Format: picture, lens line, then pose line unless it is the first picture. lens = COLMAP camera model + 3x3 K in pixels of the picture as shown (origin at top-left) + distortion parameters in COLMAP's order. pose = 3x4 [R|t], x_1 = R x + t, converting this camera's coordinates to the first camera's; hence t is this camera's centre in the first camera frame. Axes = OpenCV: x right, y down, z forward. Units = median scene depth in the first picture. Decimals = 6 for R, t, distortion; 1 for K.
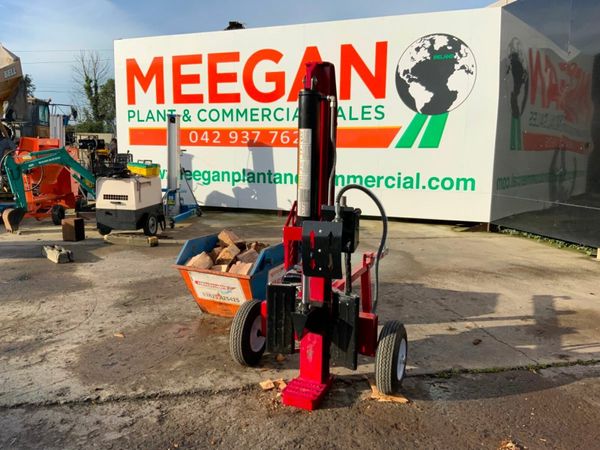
lens RADIAL K [[497.0, 0, 297.2], [0, 497.0, 227.0], [0, 0, 1]] dist [0.059644, -0.112375]
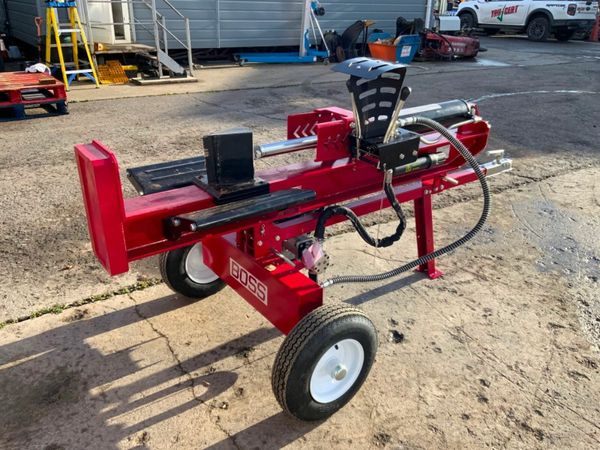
lens RADIAL K [[497.0, 0, 300.5], [0, 497.0, 222.3], [0, 0, 1]] dist [0.059644, -0.112375]
pose [[-0.925542, 0.115929, -0.360461, 0.188326], [-0.098728, 0.845160, 0.525316, -0.081009], [0.365547, 0.521790, -0.770786, 0.599518]]
